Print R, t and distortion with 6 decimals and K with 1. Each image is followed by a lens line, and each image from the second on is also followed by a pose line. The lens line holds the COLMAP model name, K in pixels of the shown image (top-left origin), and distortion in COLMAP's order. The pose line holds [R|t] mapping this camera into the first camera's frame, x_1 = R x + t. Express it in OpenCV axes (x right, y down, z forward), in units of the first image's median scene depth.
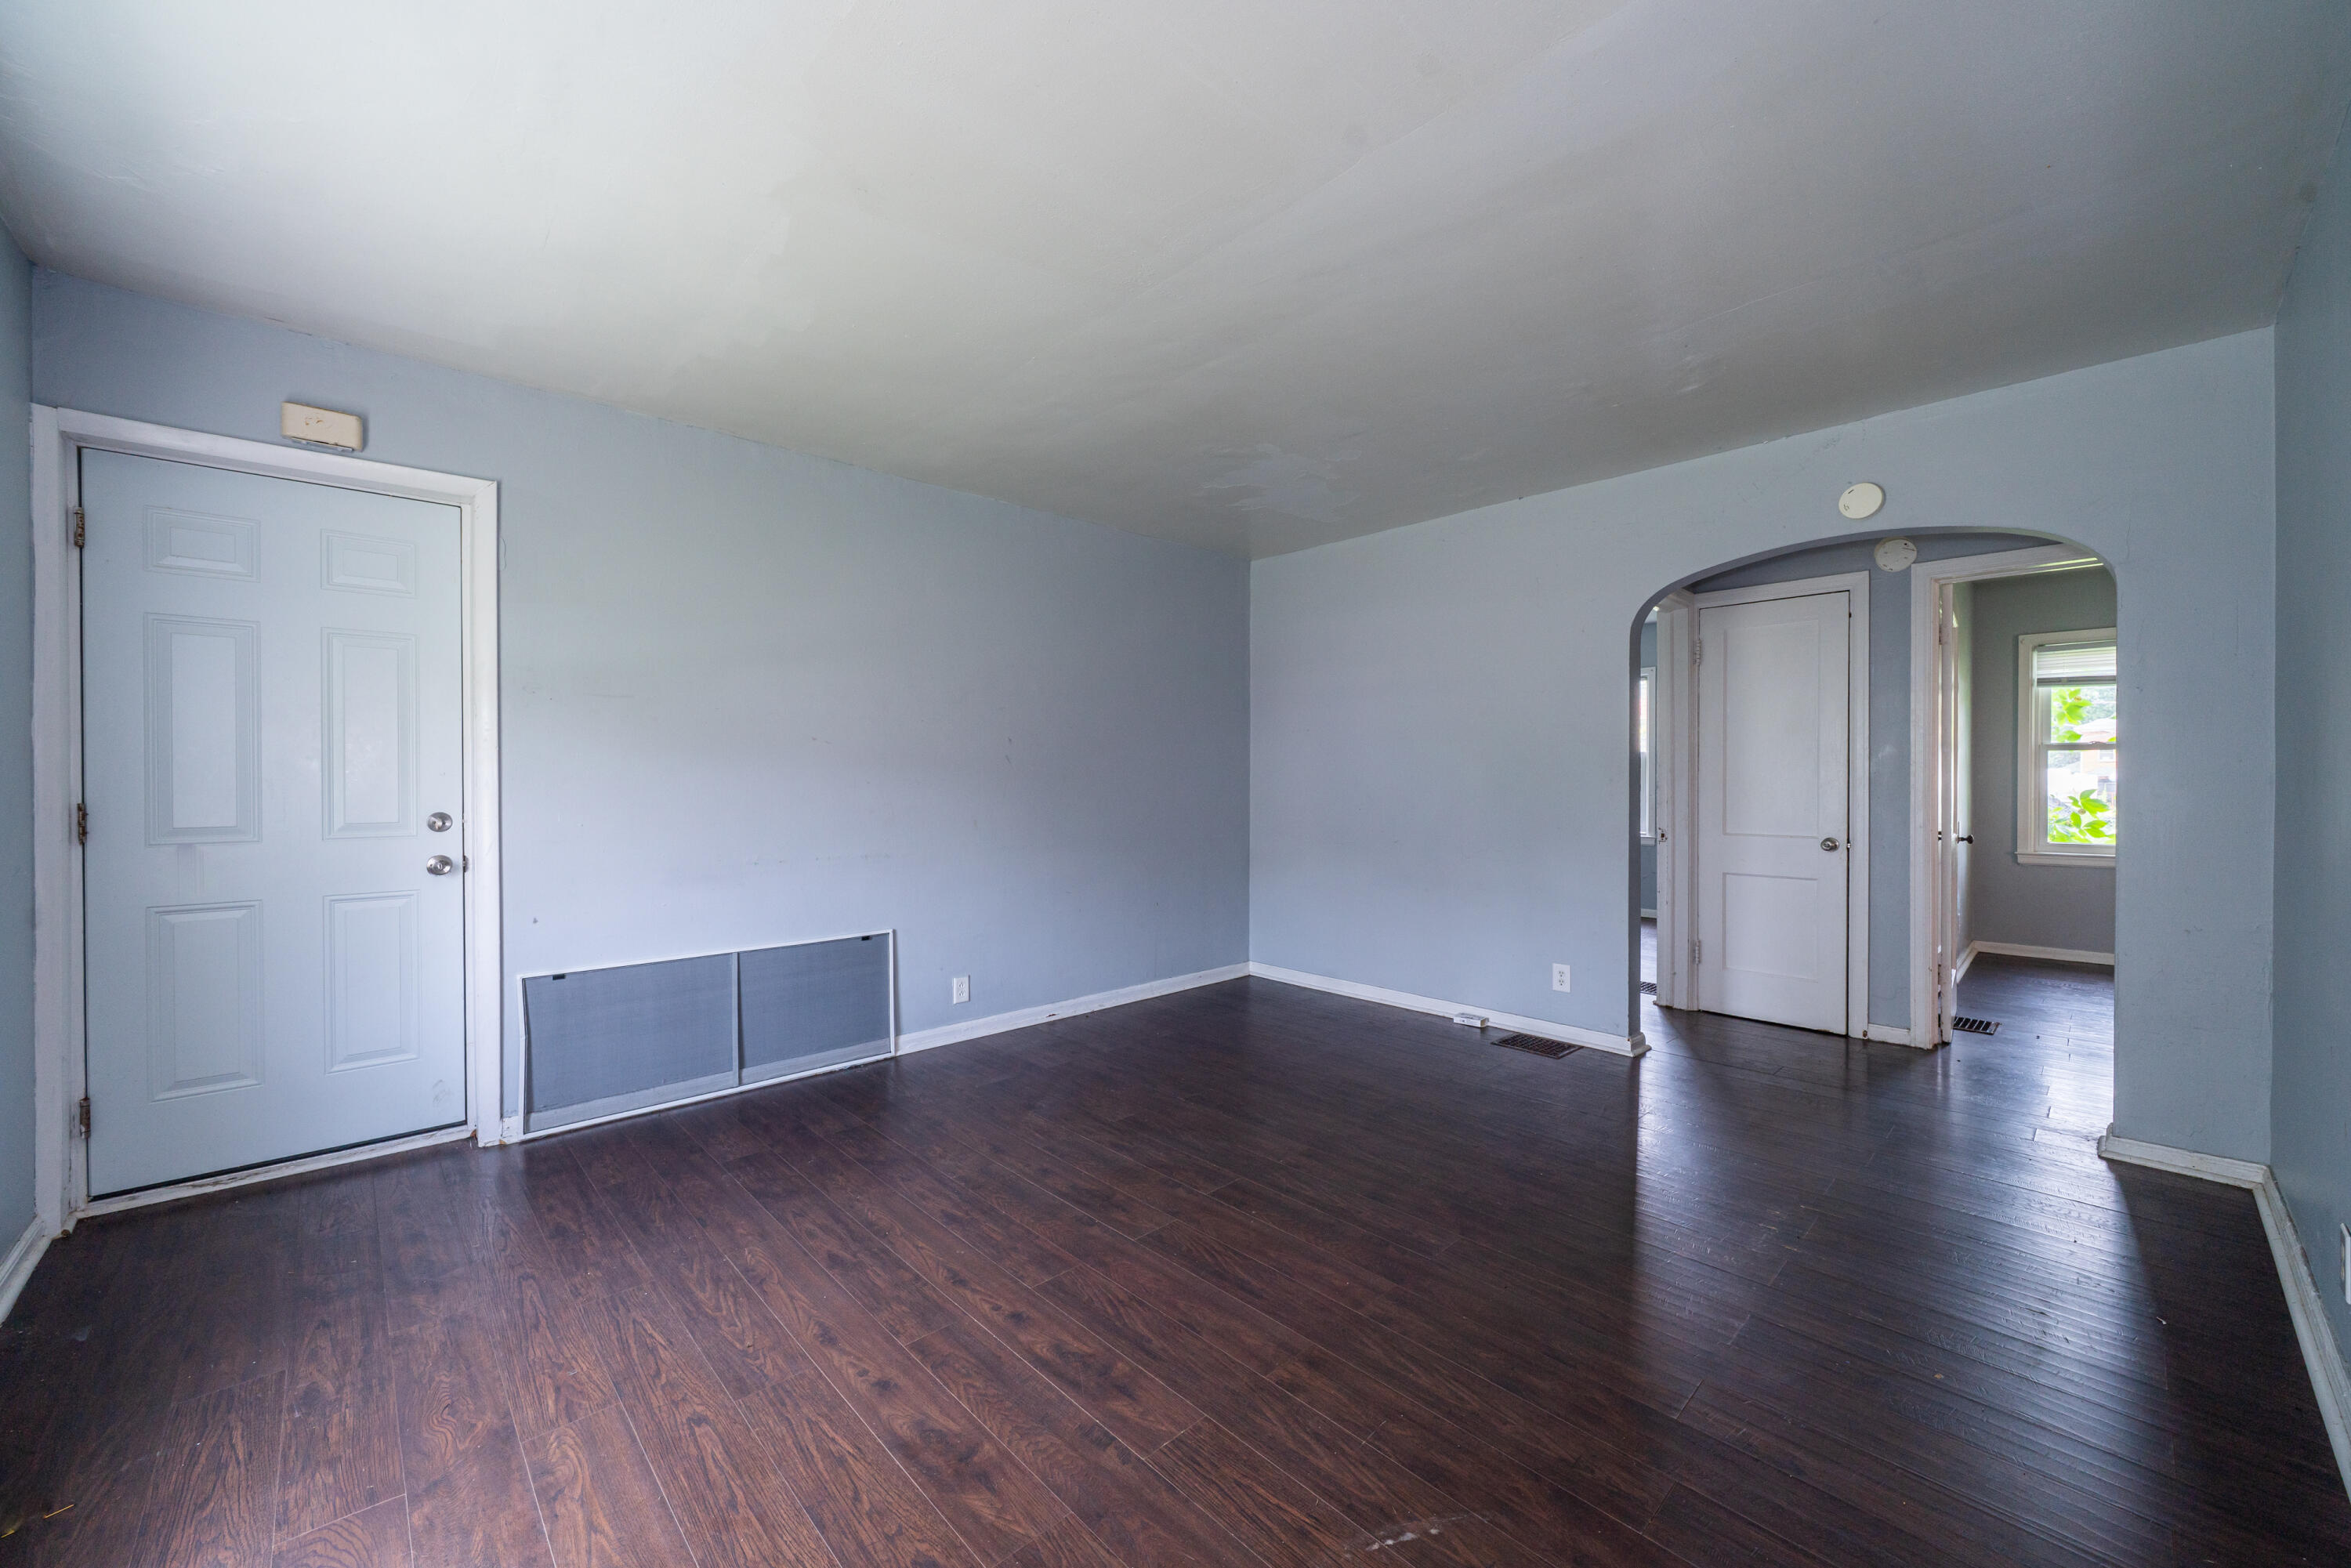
lens RADIAL K [[905.5, 0, 1159.3], [0, 905.5, 780.6], [0, 0, 1]] dist [-0.004808, 0.000784]
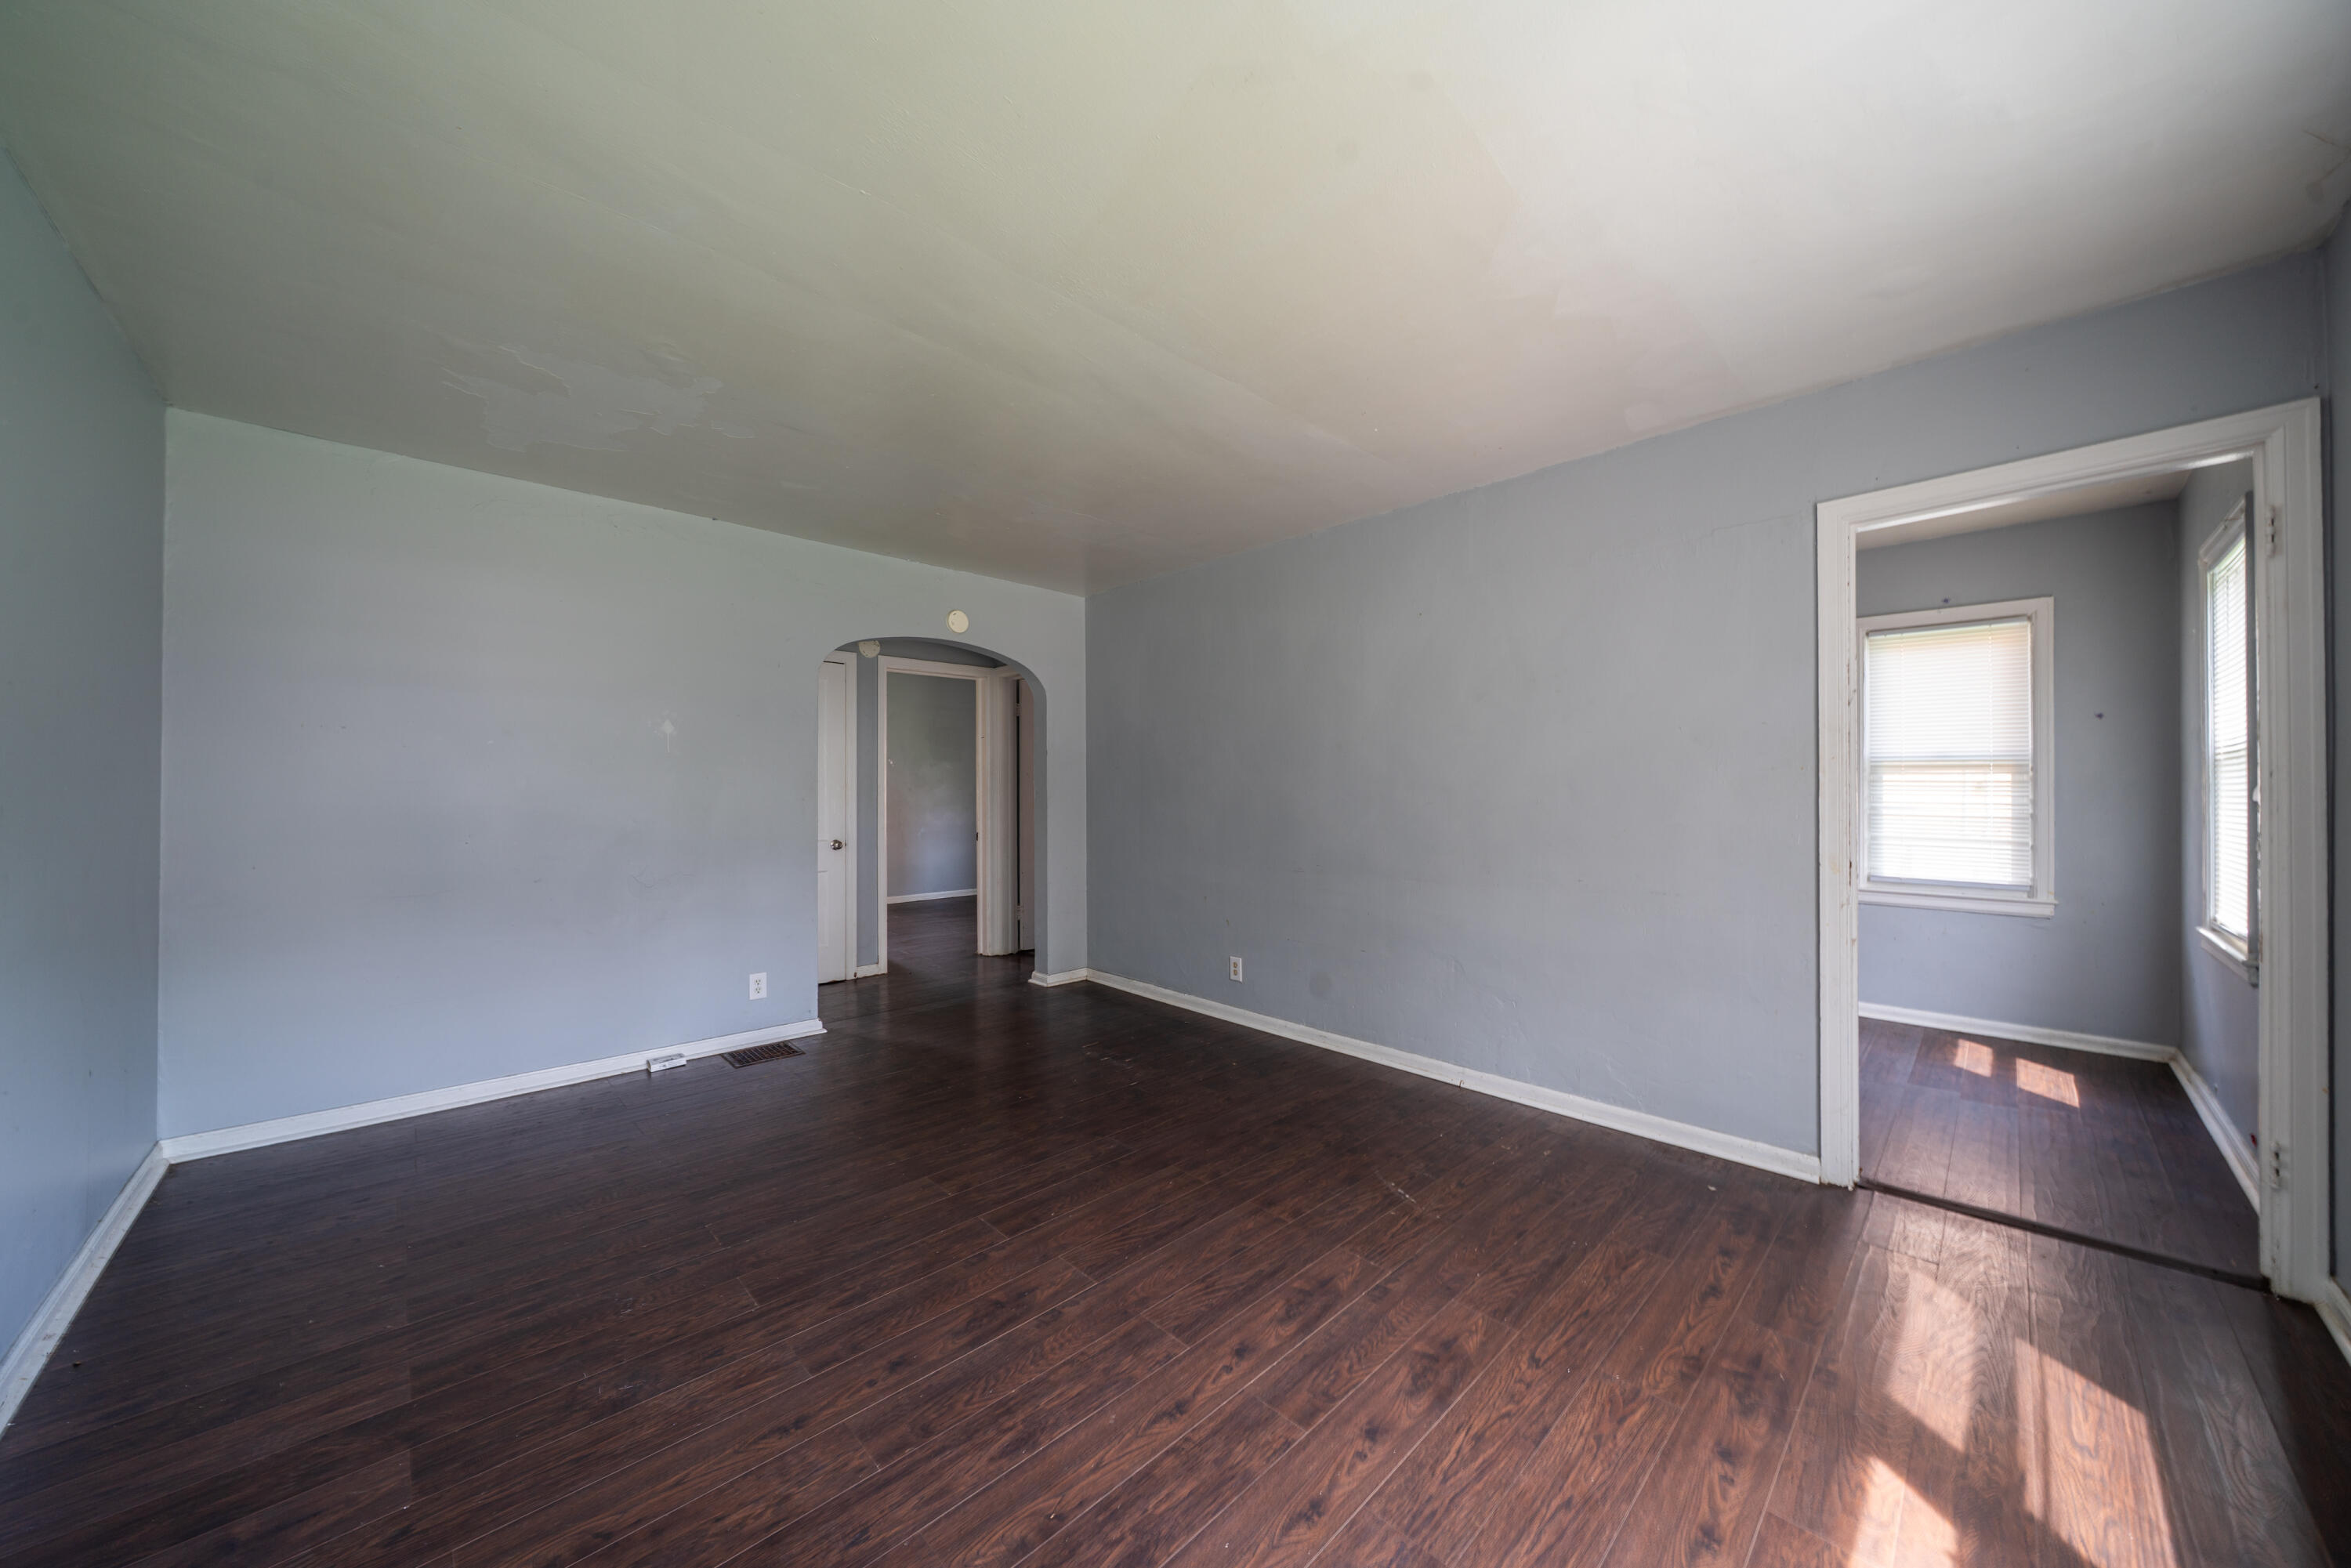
lens RADIAL K [[798.8, 0, 1162.5], [0, 798.8, 788.1], [0, 0, 1]] dist [-0.005802, -0.000112]
pose [[-0.012418, 0.003230, 0.999918, -1.080868], [0.004691, 0.999984, -0.003172, -0.022087], [-0.999912, 0.004651, -0.012433, 1.147876]]
